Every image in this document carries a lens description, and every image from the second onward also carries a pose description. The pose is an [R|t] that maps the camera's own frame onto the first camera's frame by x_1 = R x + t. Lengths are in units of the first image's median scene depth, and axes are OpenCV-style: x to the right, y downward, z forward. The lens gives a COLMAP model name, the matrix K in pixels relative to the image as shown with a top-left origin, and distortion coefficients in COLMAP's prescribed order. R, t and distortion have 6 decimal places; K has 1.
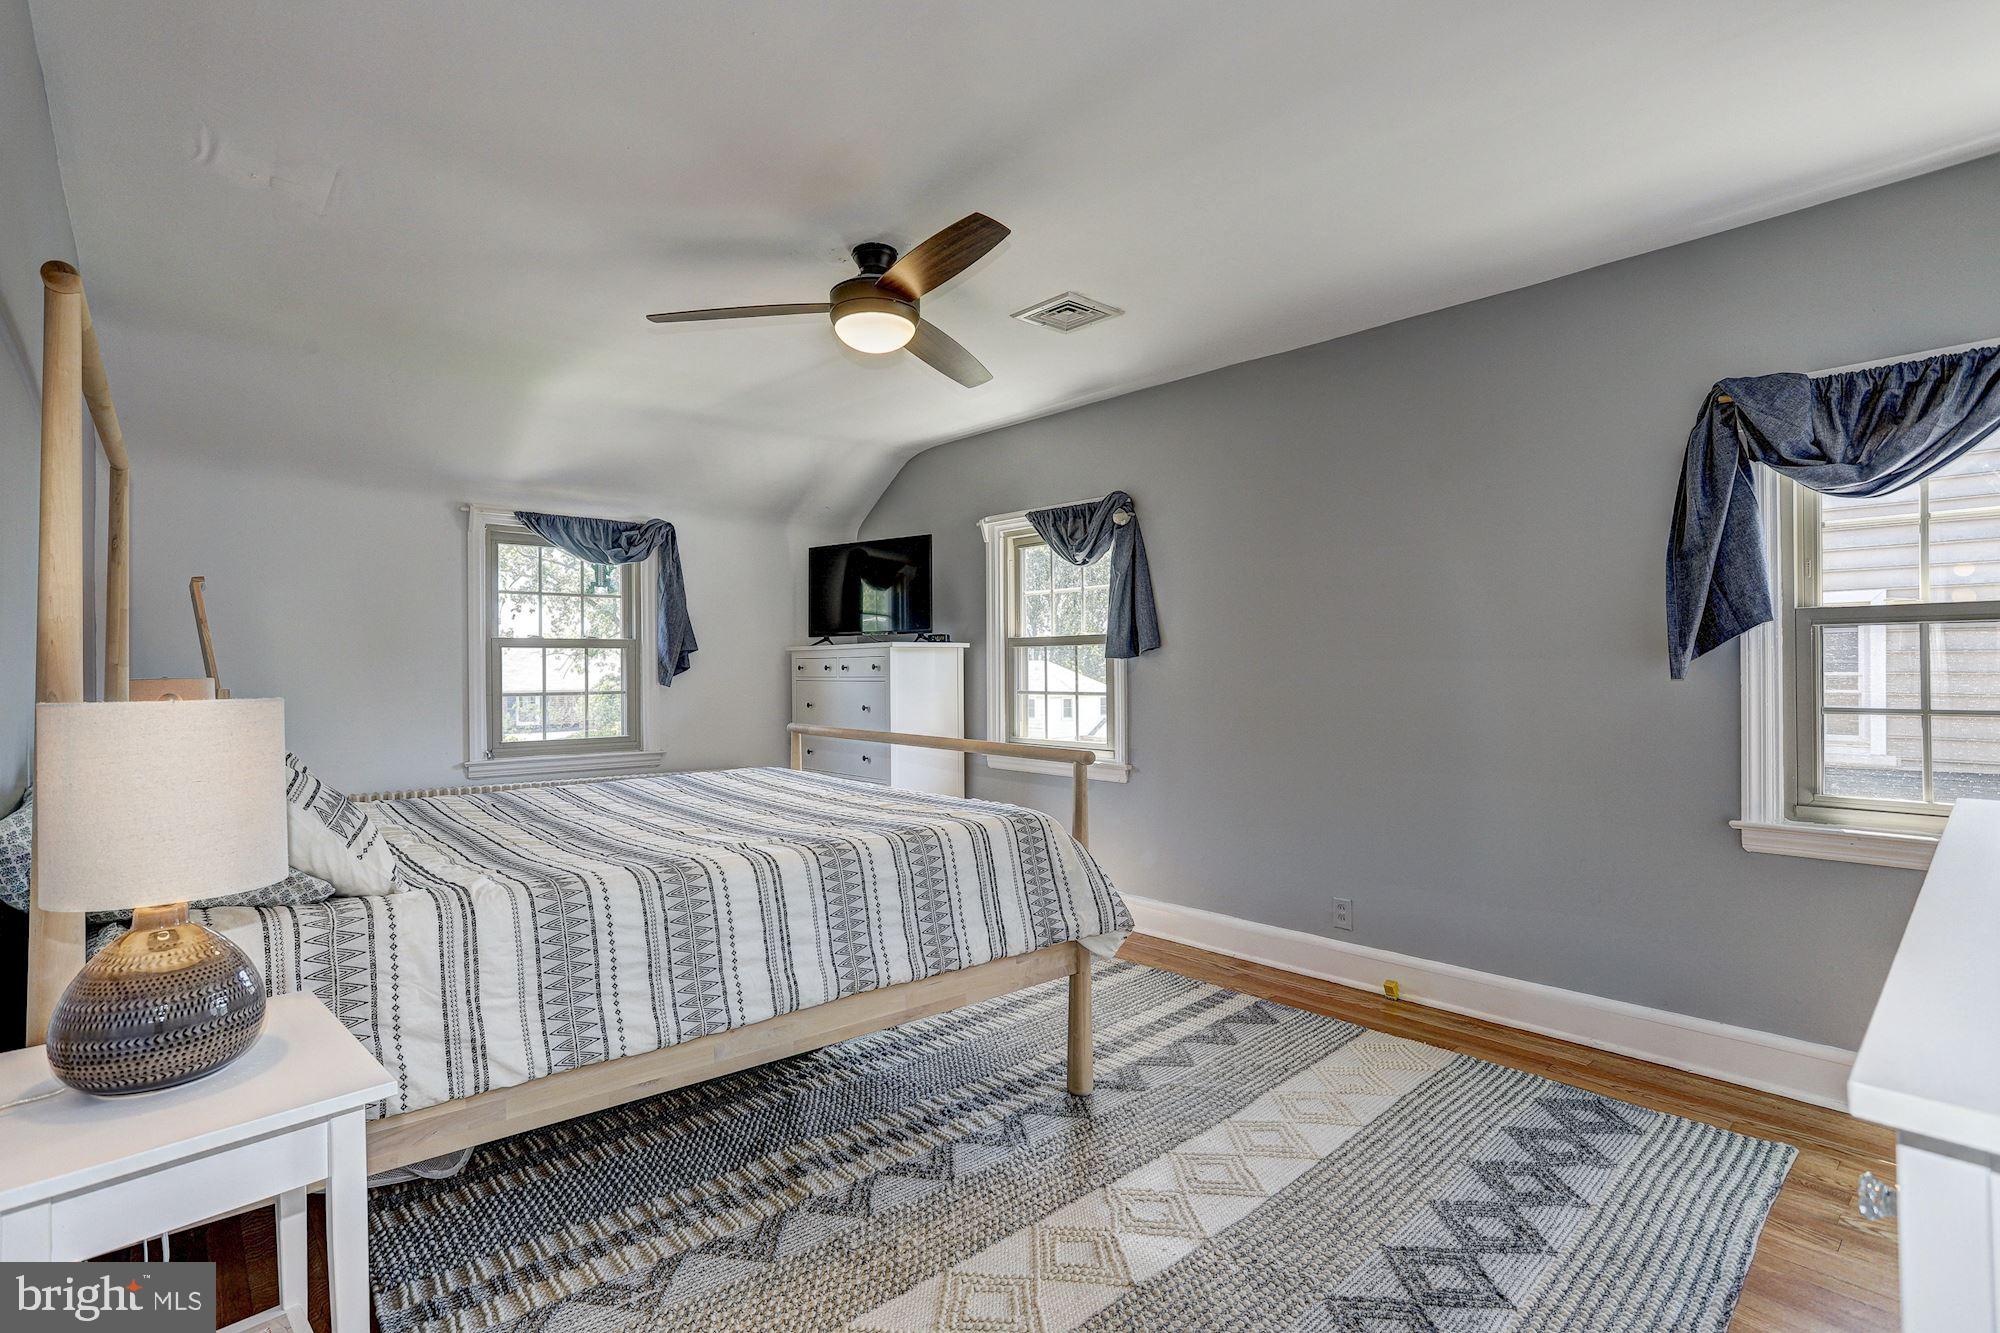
lens RADIAL K [[938.3, 0, 998.5], [0, 938.3, 672.0], [0, 0, 1]] dist [-0.018295, -0.000036]
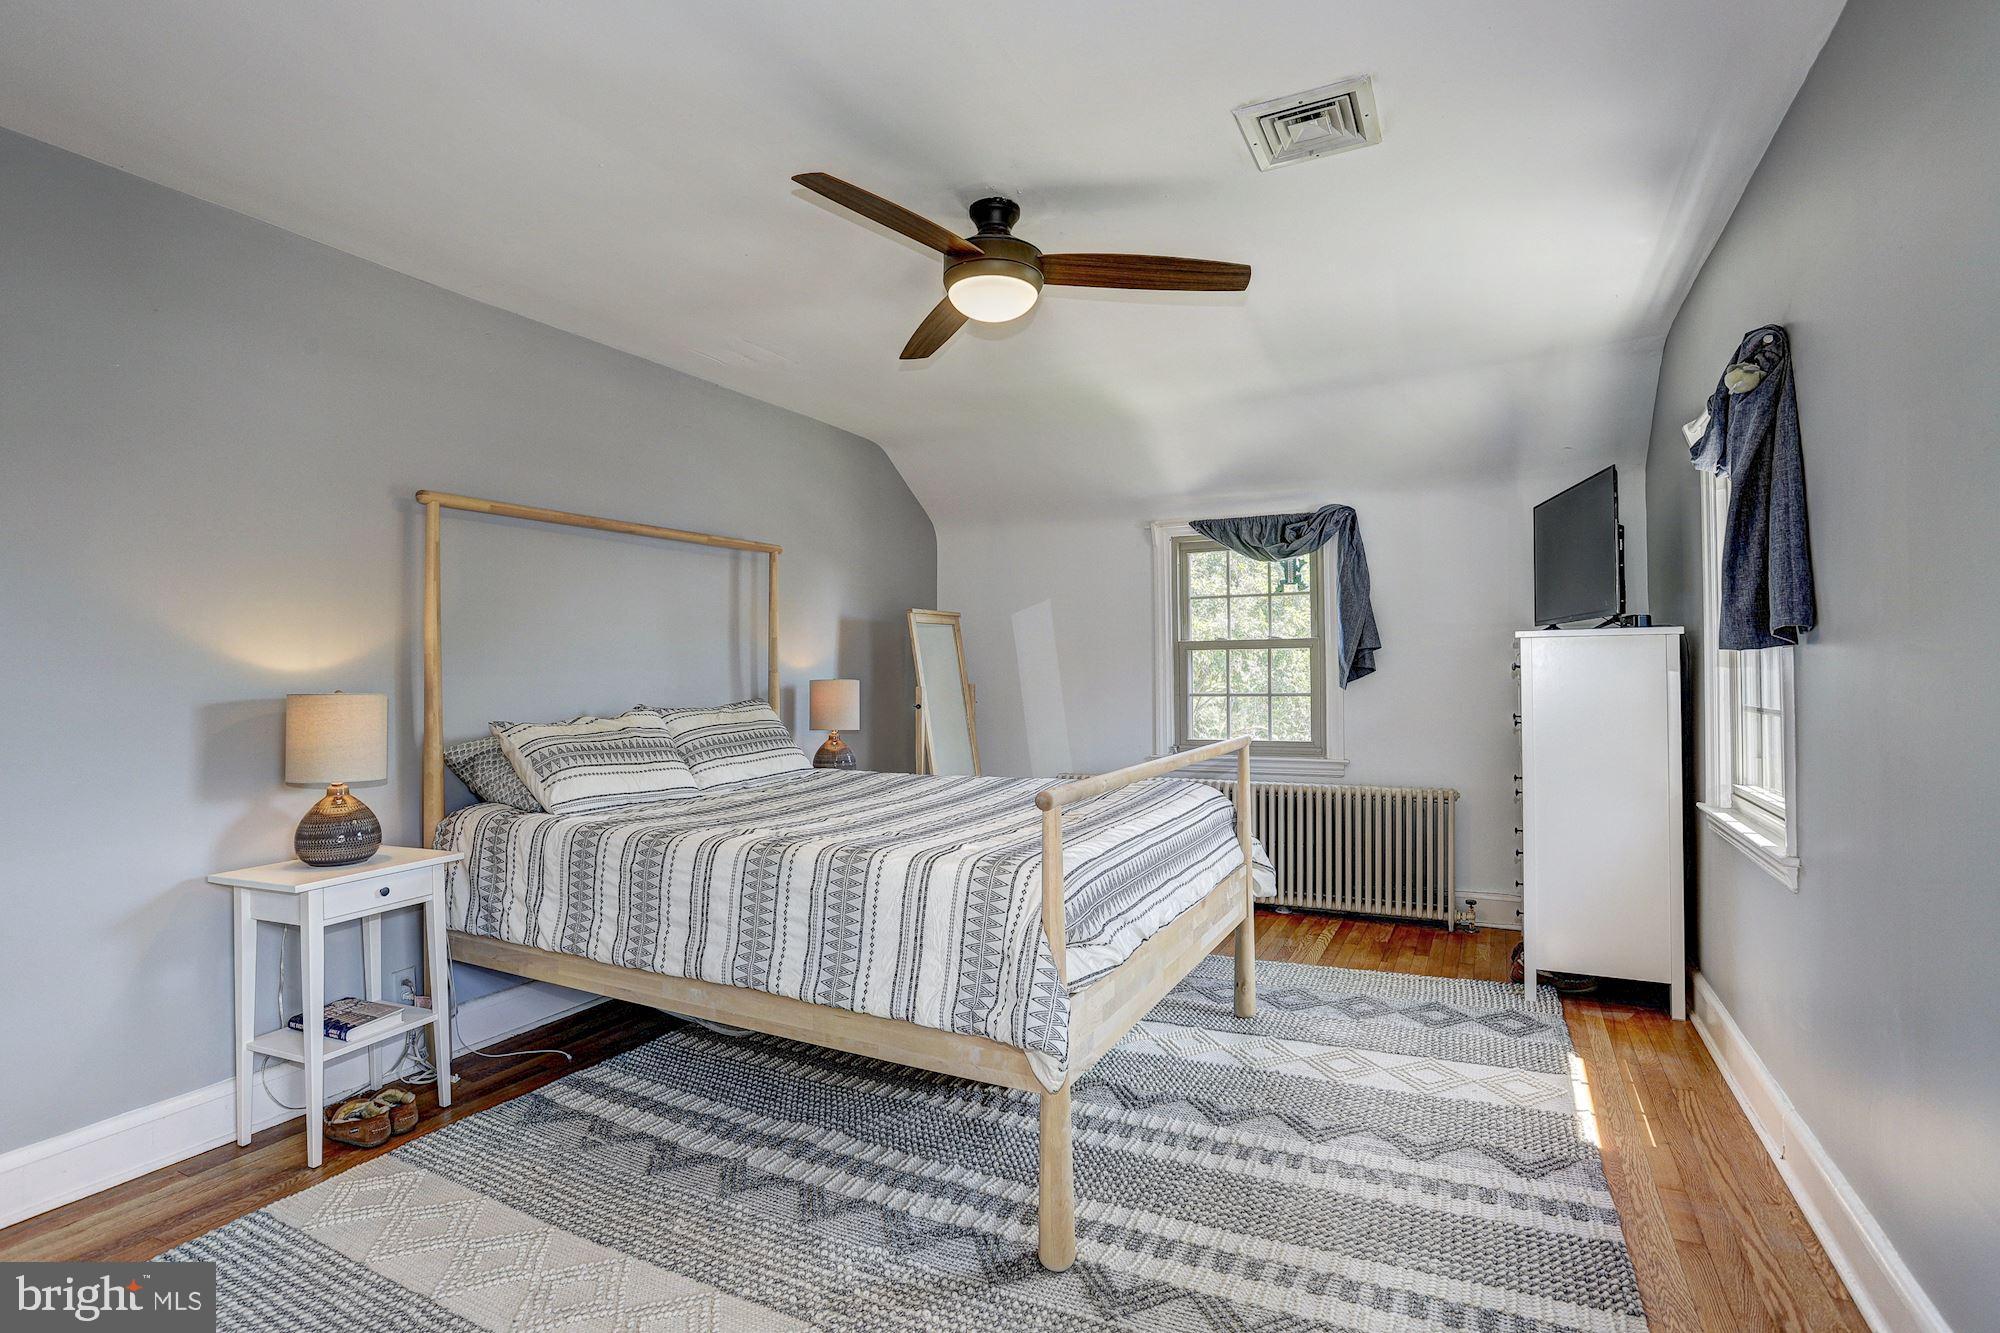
lens RADIAL K [[975.3, 0, 1000.0], [0, 975.3, 670.8], [0, 0, 1]] dist [-0.035443, 0.004866]
pose [[0.373487, -0.001359, -0.927634, 0.424618], [0.003393, 0.999994, -0.000099, -0.003361], [0.927629, -0.003110, 0.373490, 0.383257]]
